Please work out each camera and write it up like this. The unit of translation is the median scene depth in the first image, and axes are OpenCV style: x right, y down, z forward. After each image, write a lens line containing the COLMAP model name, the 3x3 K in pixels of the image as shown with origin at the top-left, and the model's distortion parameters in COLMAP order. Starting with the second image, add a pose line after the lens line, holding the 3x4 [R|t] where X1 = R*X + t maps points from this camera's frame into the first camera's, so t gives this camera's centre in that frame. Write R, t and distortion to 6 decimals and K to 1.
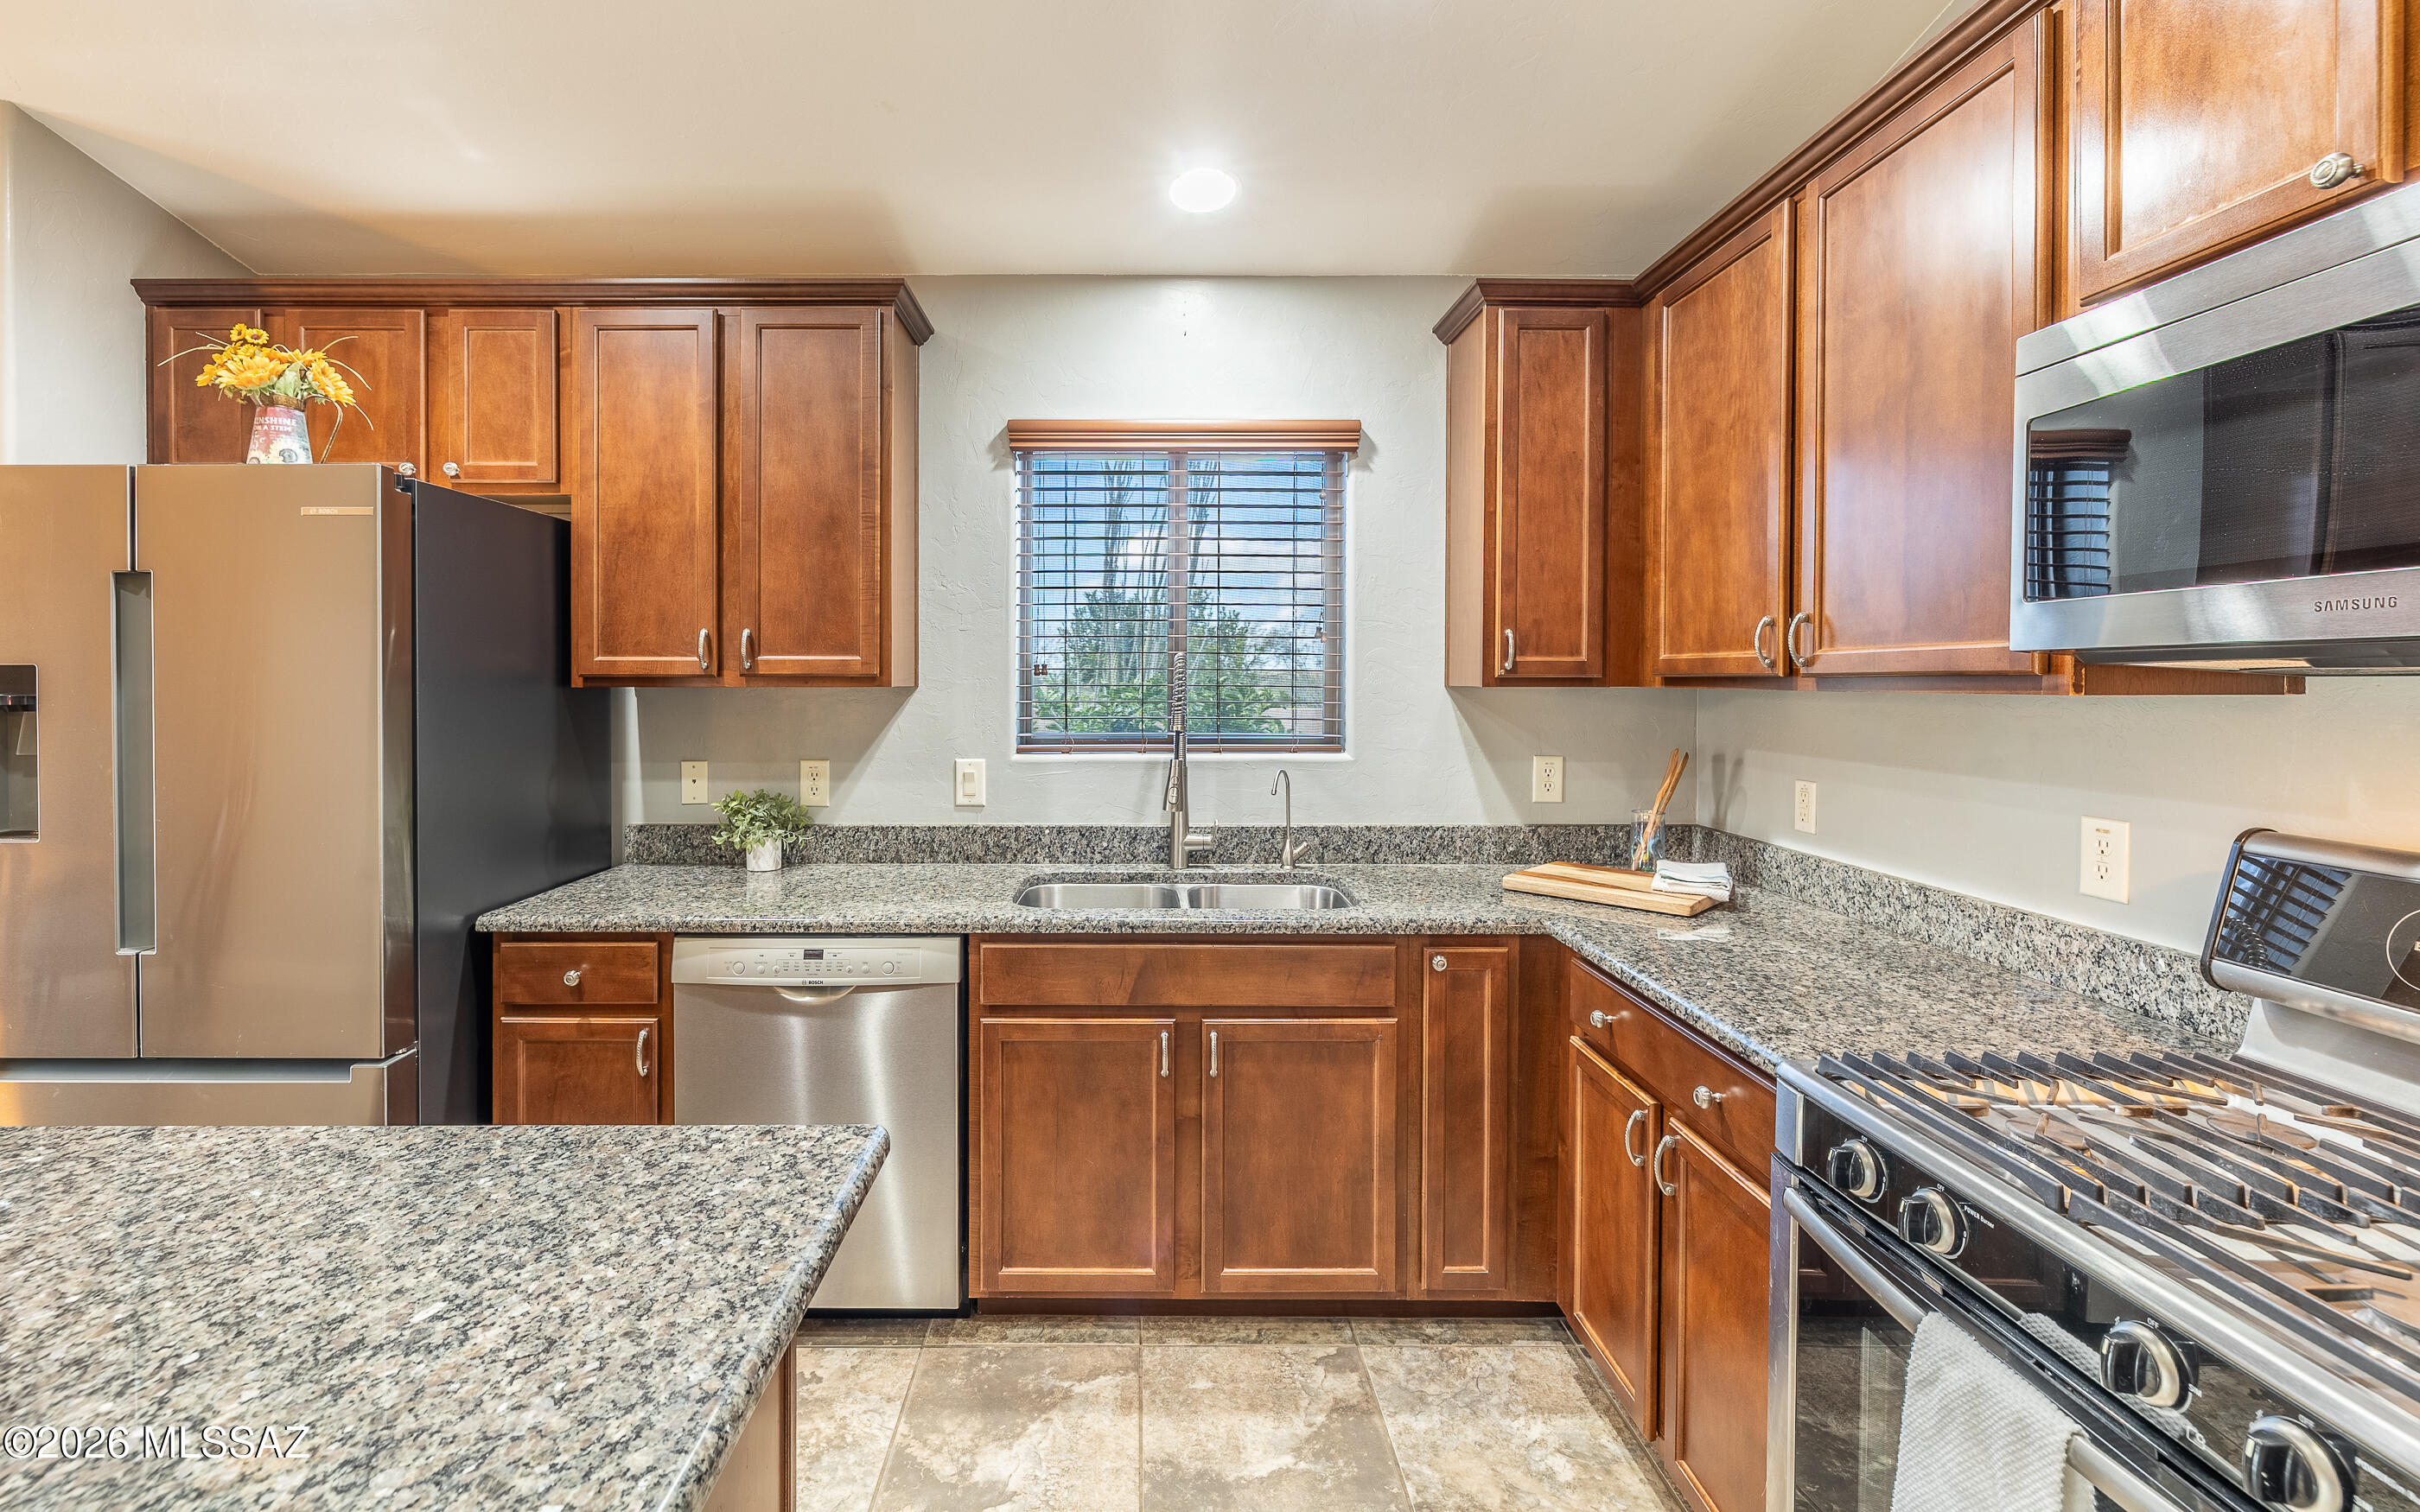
lens RADIAL K [[1043.6, 0, 1140.8], [0, 1043.6, 686.0], [0, 0, 1]] dist [-0.001716, -0.000035]
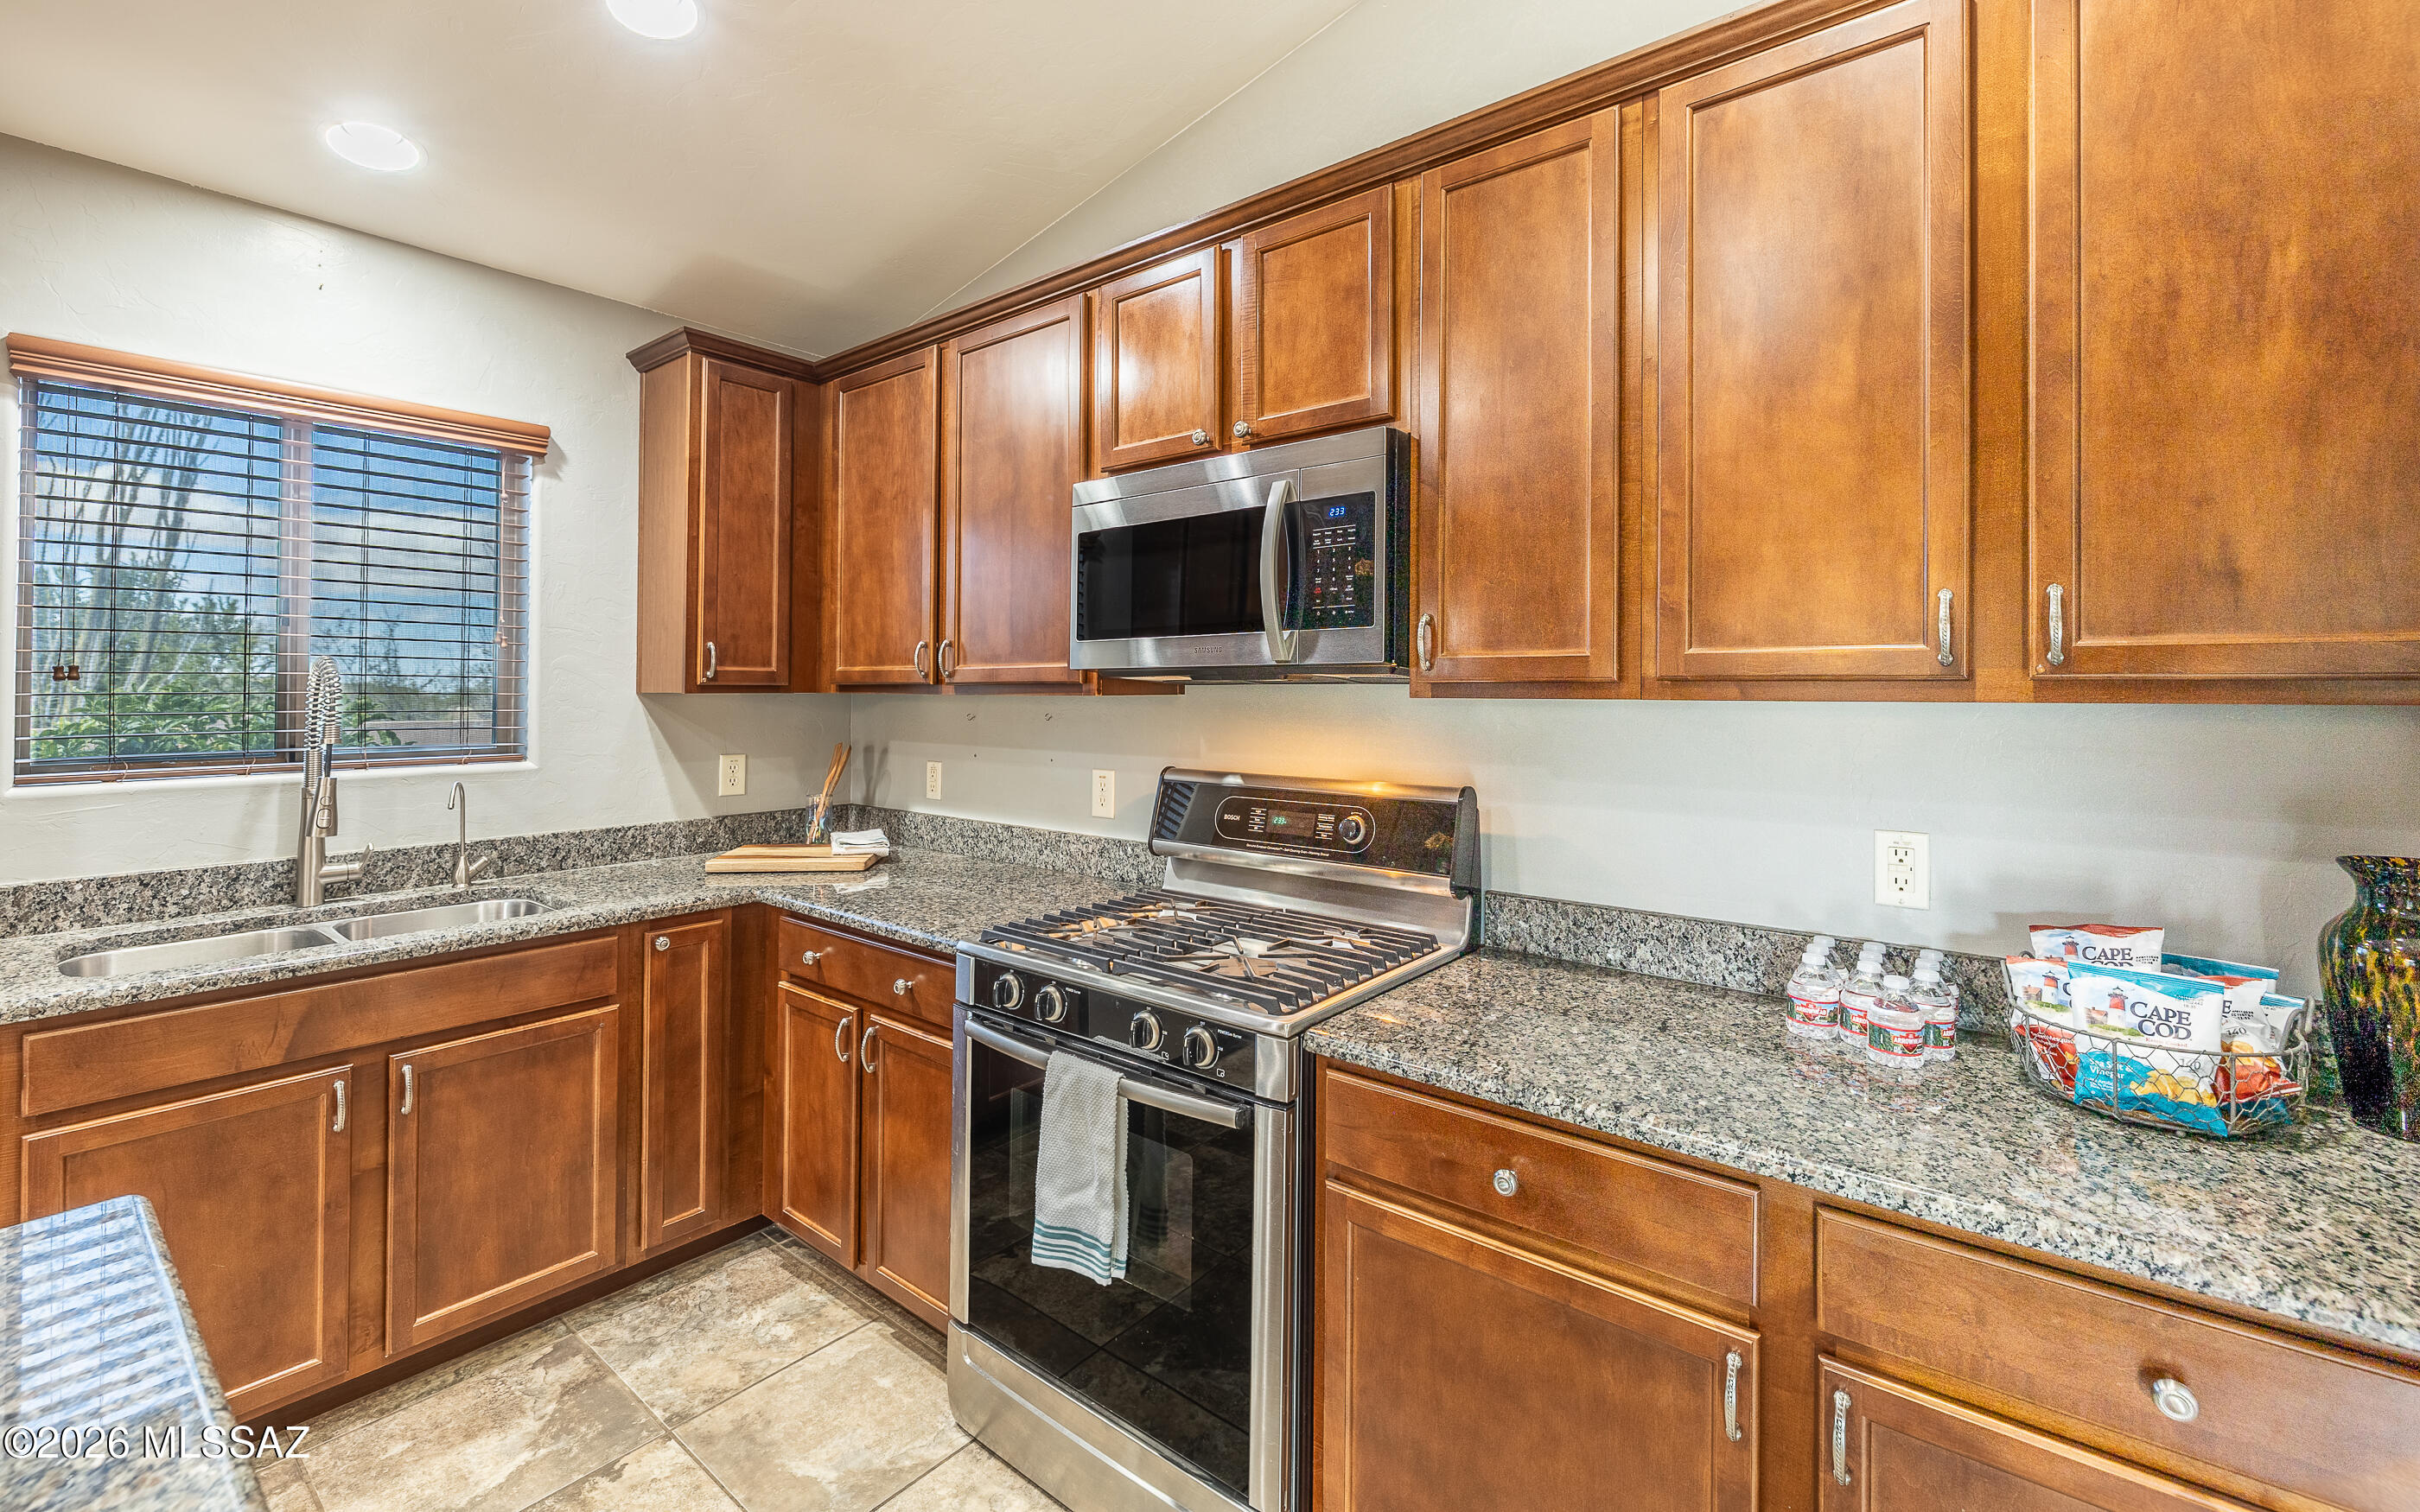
lens RADIAL K [[1018.0, 0, 1200.2], [0, 1018.0, 685.2], [0, 0, 1]] dist [-0.000141, -0.000105]
pose [[0.635659, 0.003156, 0.771964, -0.178695], [0.004171, 0.999963, -0.007523, 0.003017], [-0.771959, 0.008001, 0.635622, -0.121116]]
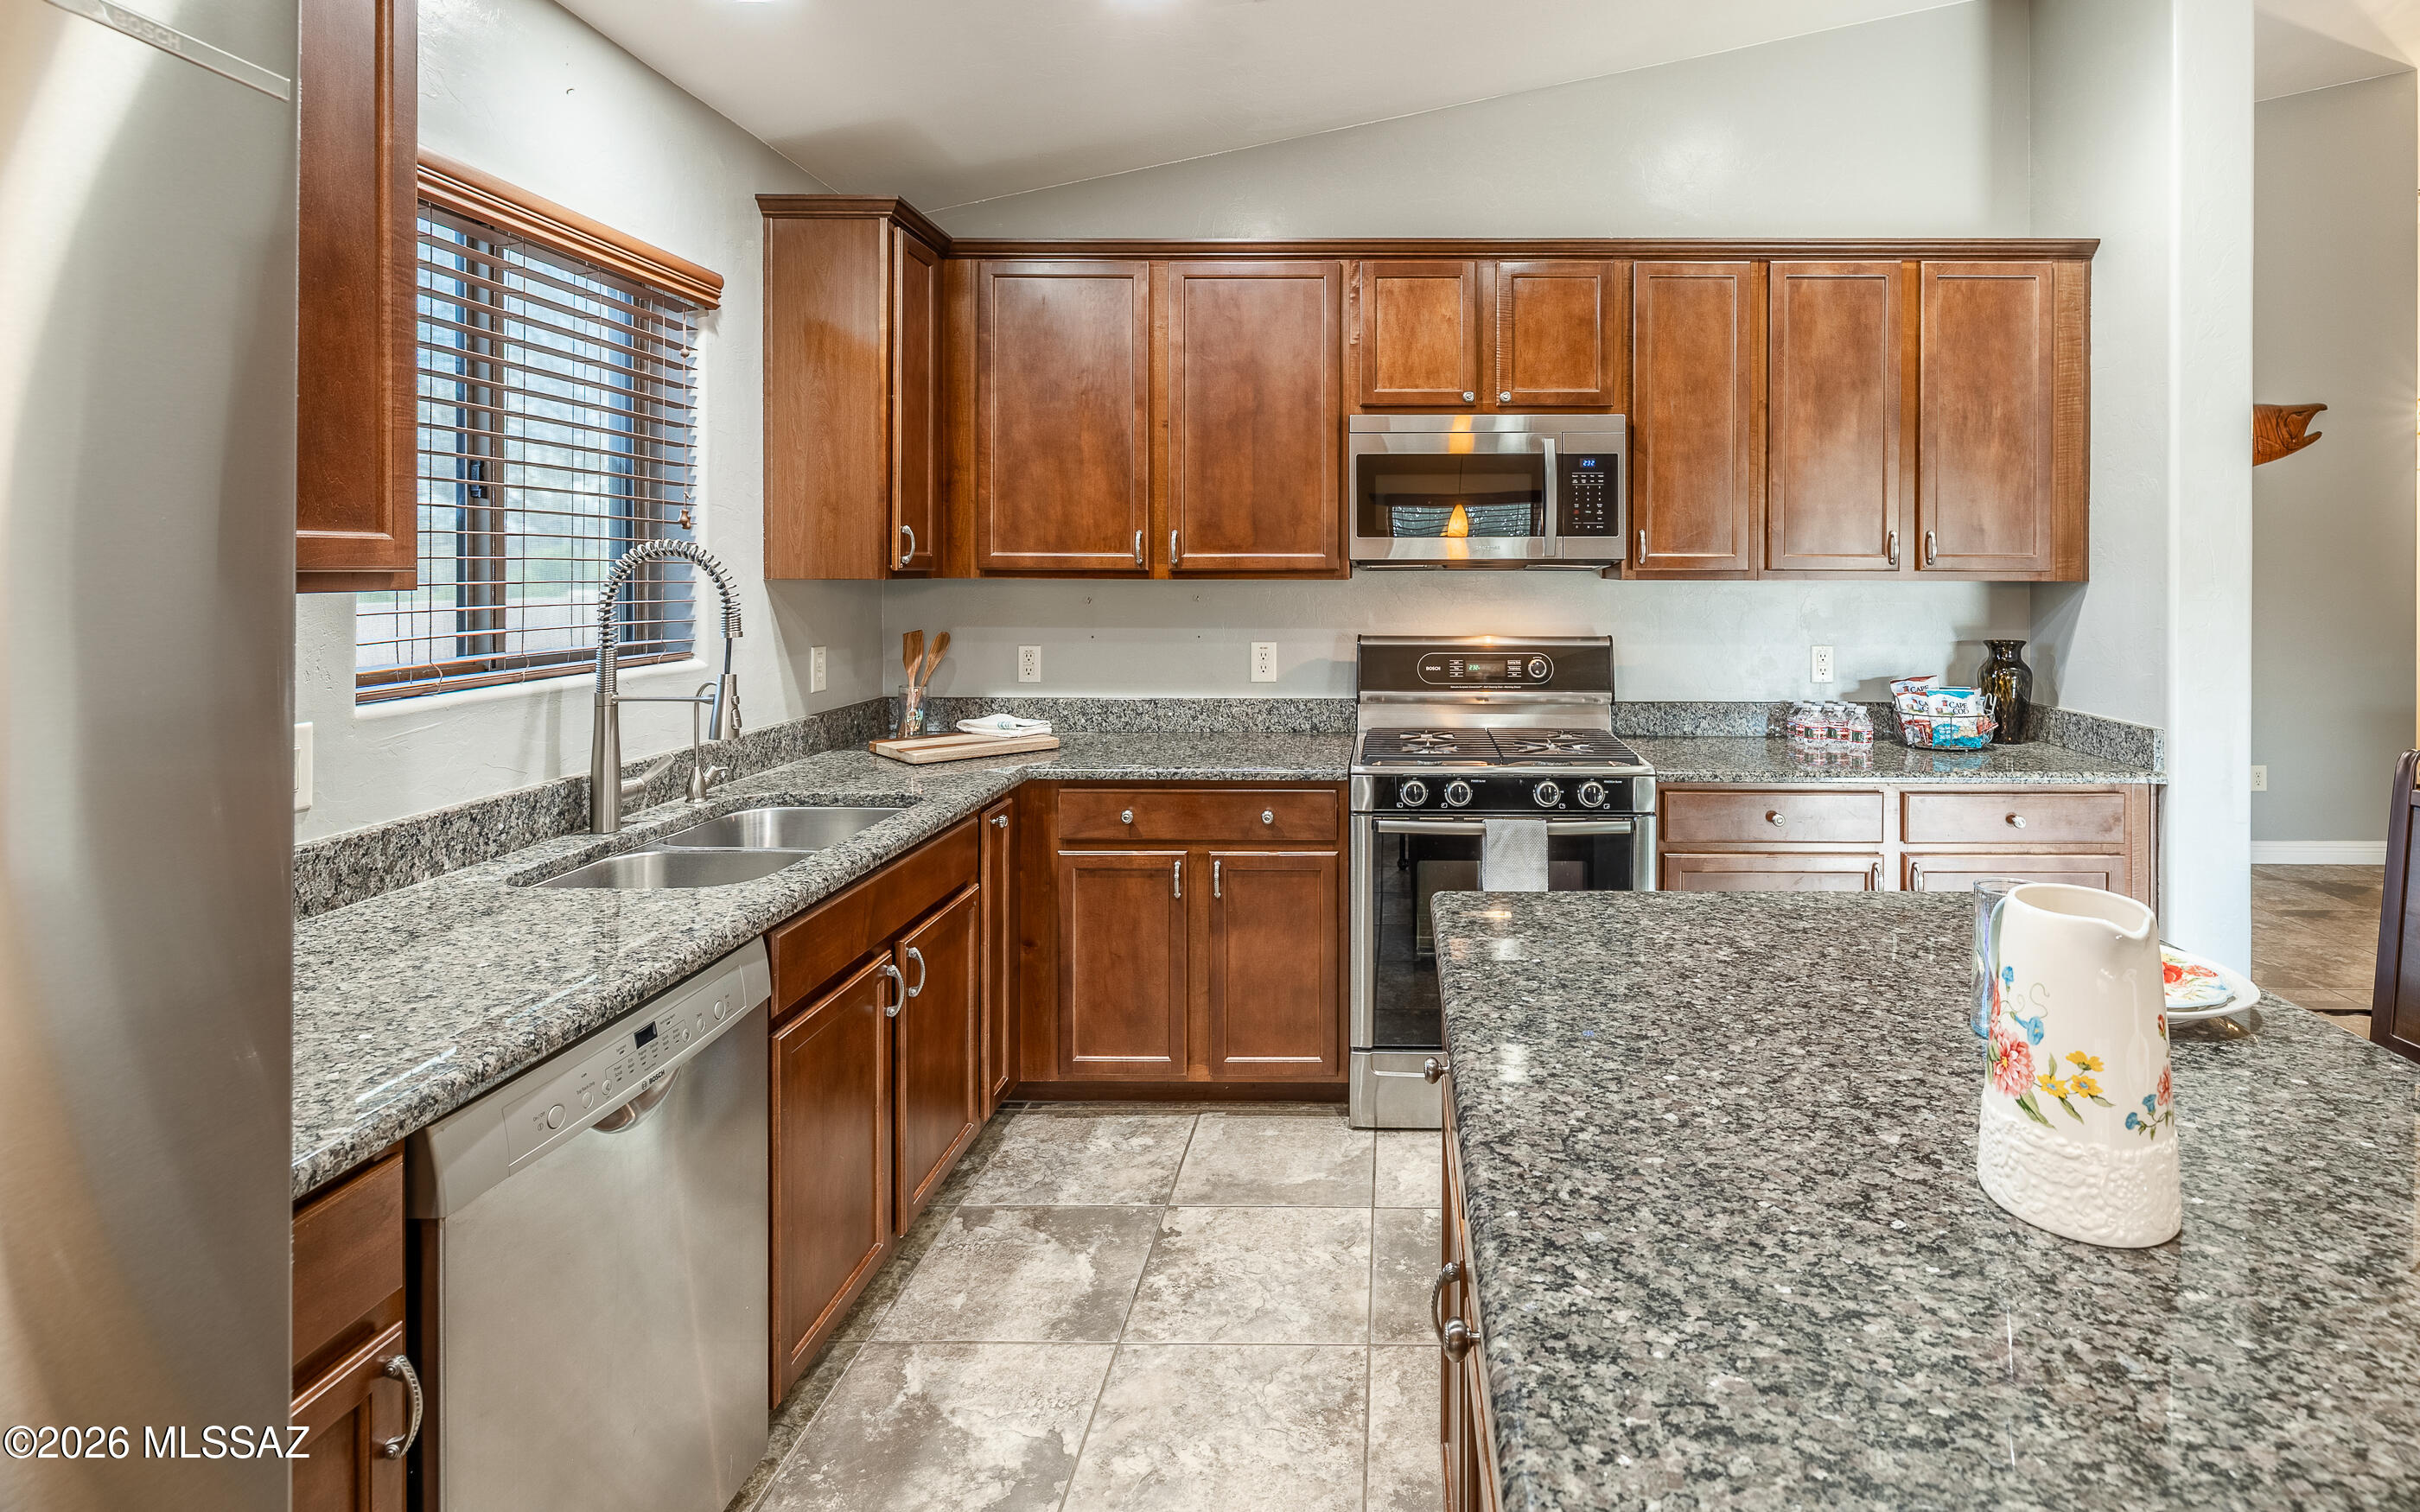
lens RADIAL K [[1169.5, 0, 1380.9], [0, 1169.5, 584.0], [0, 0, 1]] dist [0.000740, -0.000121]
pose [[0.007562, -0.013766, 0.999877, -0.956488], [0.004860, 0.999894, 0.013730, -0.009493], [-0.999960, 0.004755, 0.007628, 0.554272]]
